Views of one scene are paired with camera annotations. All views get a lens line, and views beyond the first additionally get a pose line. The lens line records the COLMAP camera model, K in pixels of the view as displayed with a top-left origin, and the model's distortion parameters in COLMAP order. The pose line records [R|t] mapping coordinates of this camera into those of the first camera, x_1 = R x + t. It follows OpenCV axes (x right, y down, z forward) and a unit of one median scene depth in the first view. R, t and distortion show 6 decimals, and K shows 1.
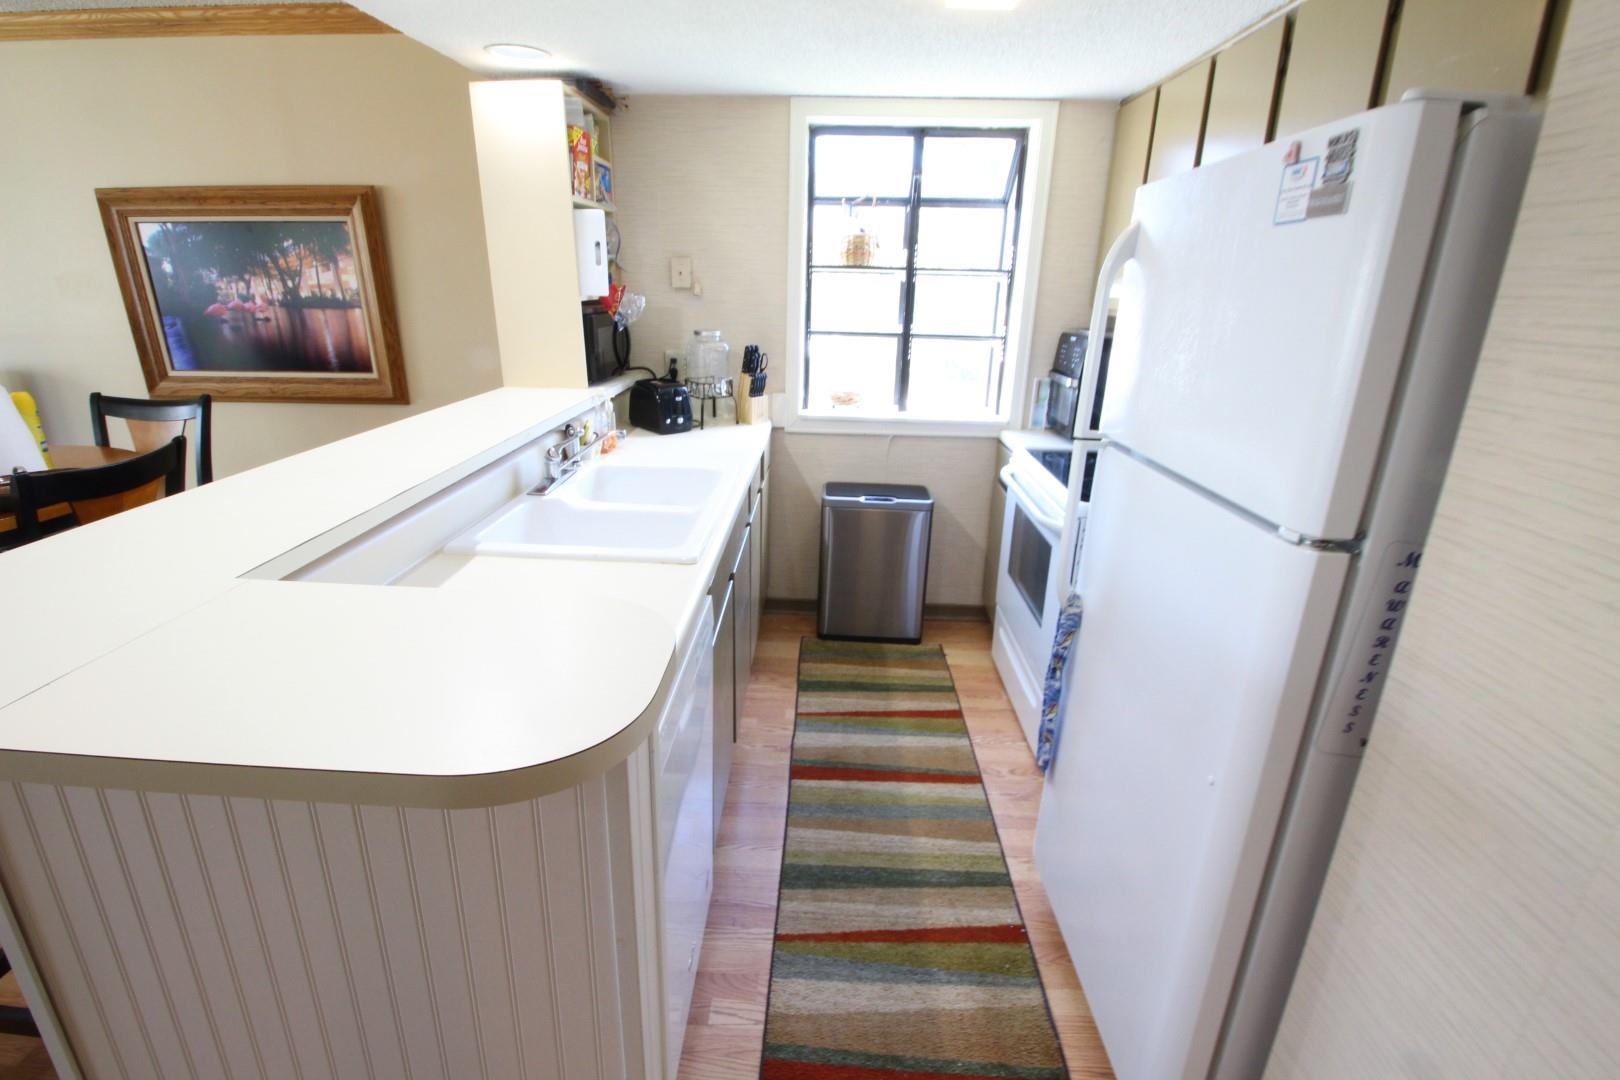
lens RADIAL K [[749.7, 0, 804.1], [0, 749.7, 551.4], [0, 0, 1]] dist [-0.014128, -0.006259]
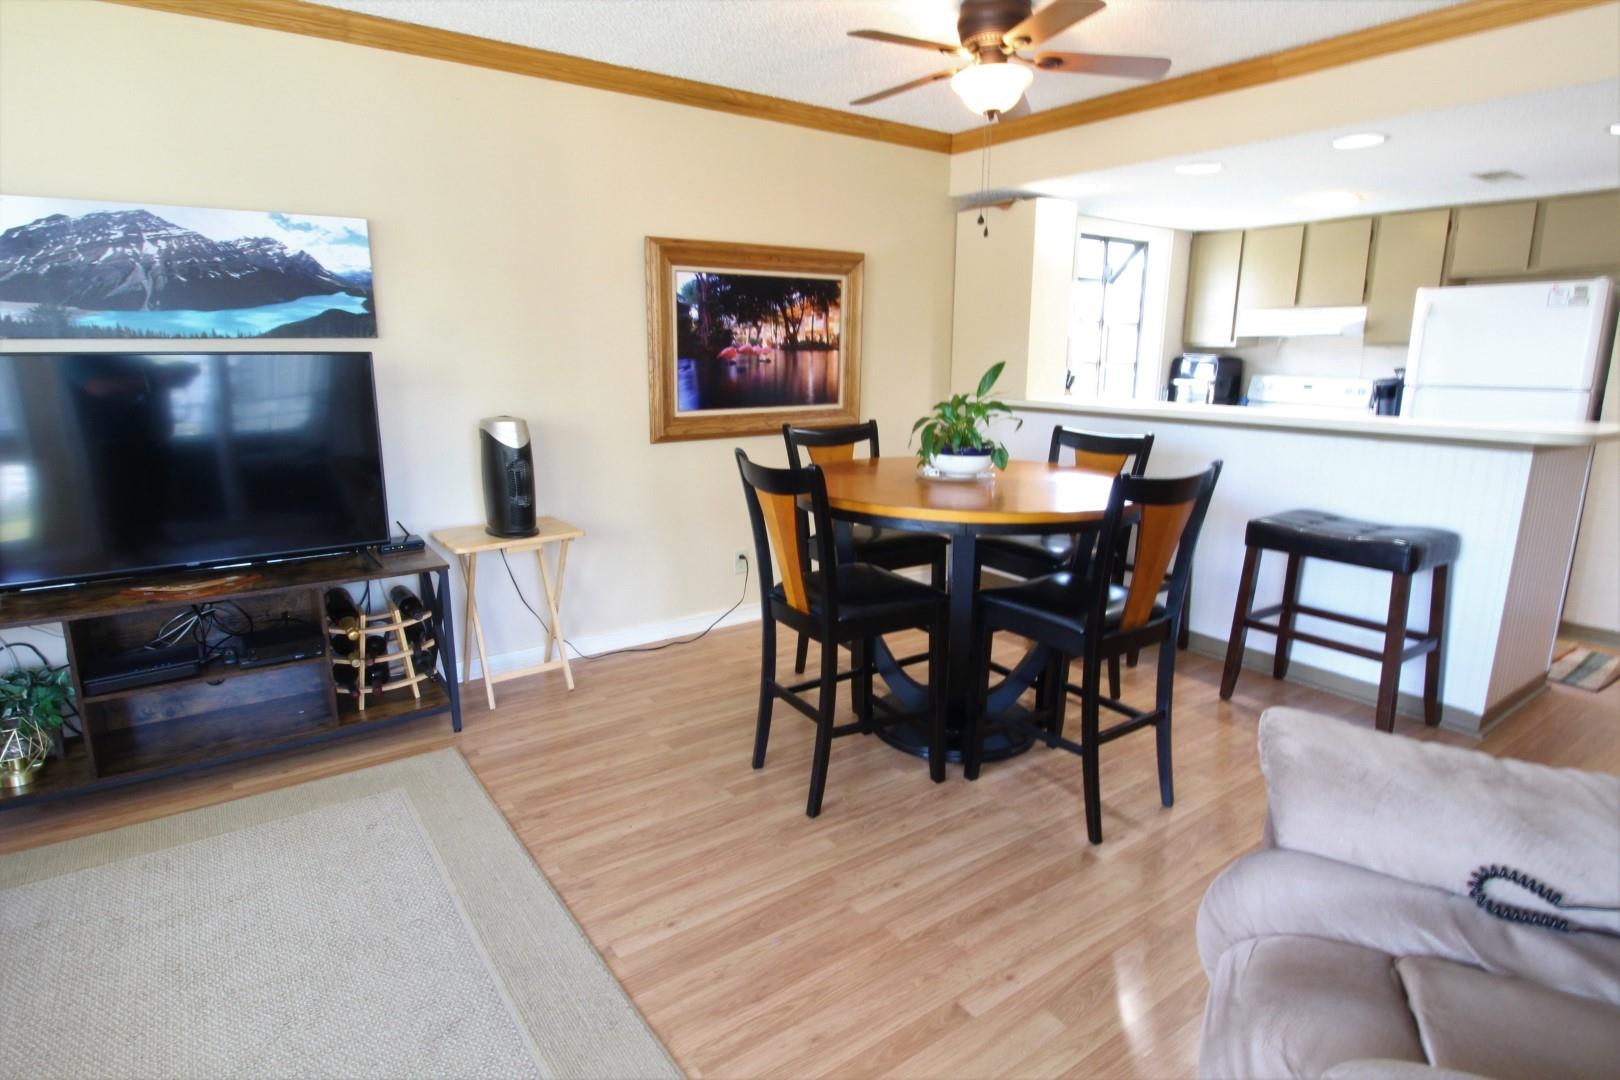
lens RADIAL K [[863.8, 0, 793.8], [0, 863.8, 540.2], [0, 0, 1]] dist [-0.017480, -0.005575]
pose [[0.799921, -0.146760, 0.581883, -1.514321], [0.216731, 0.974842, -0.052072, 0.025317], [-0.559601, 0.167766, 0.811604, -0.026691]]
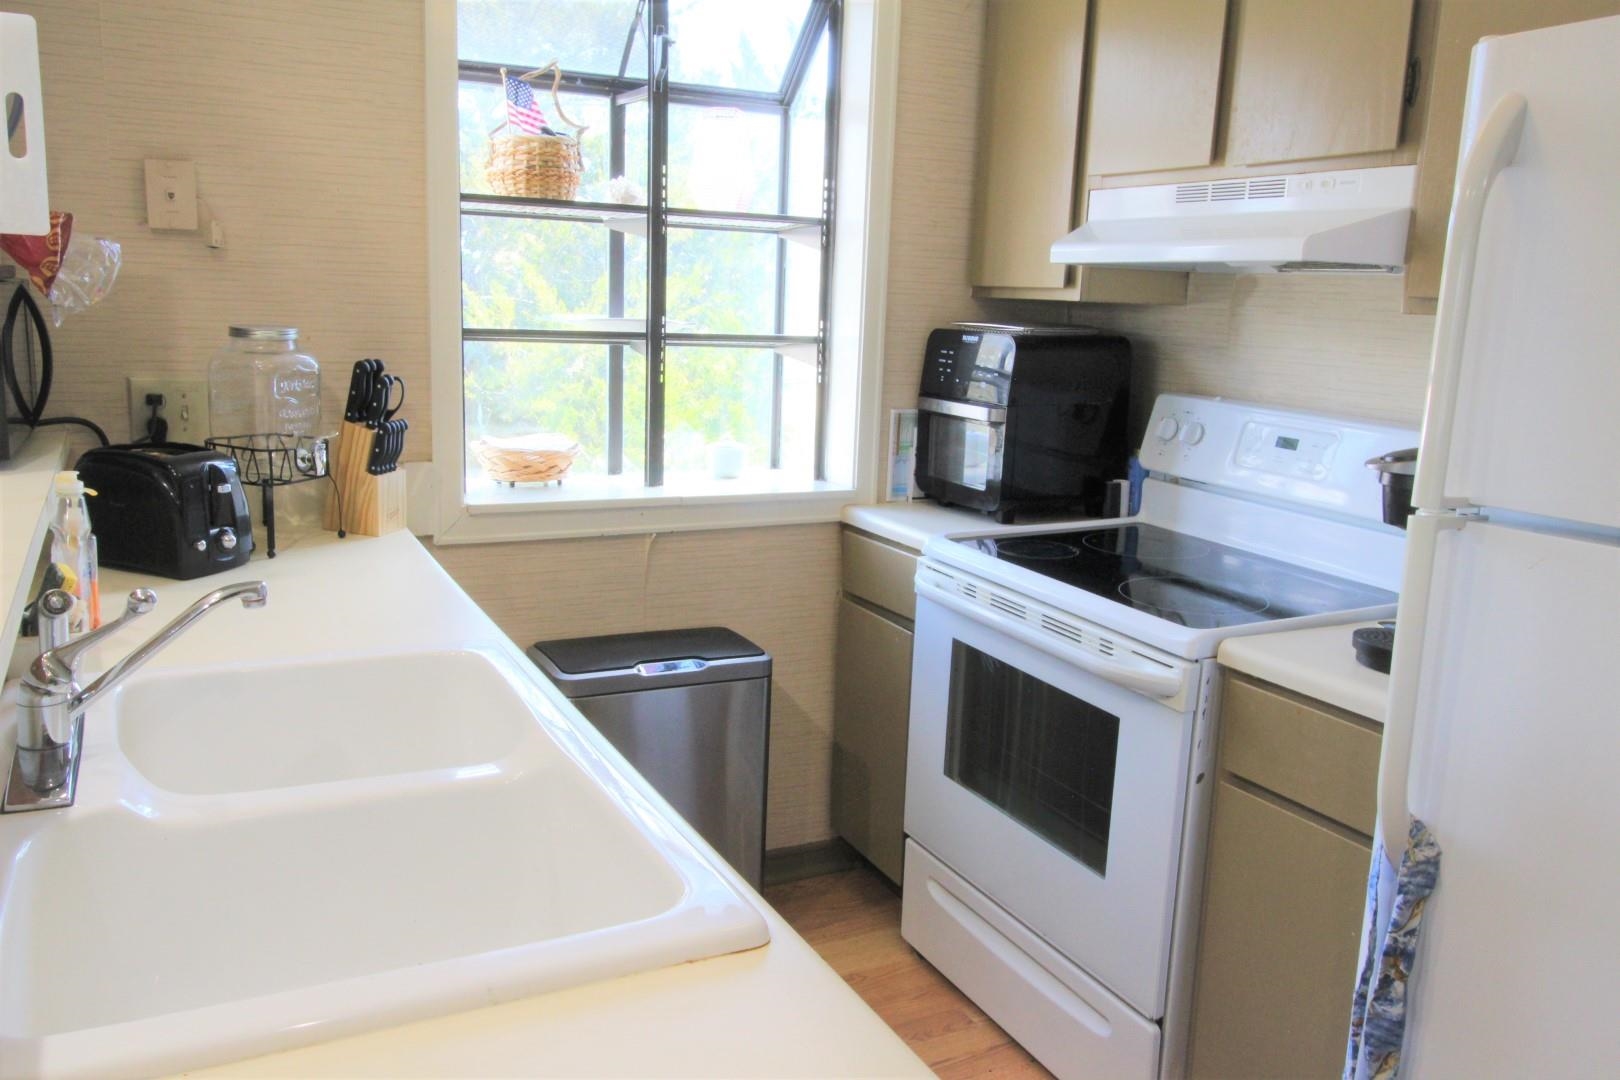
lens RADIAL K [[1271.9, 0, 804.9], [0, 1271.9, 539.2], [0, 0, 1]] dist [0.004604, -0.012762]
pose [[0.872361, -0.083487, 0.481680, -0.209624], [0.148122, 0.984133, -0.097687, -0.056729], [-0.465882, 0.156565, 0.870886, 0.232151]]
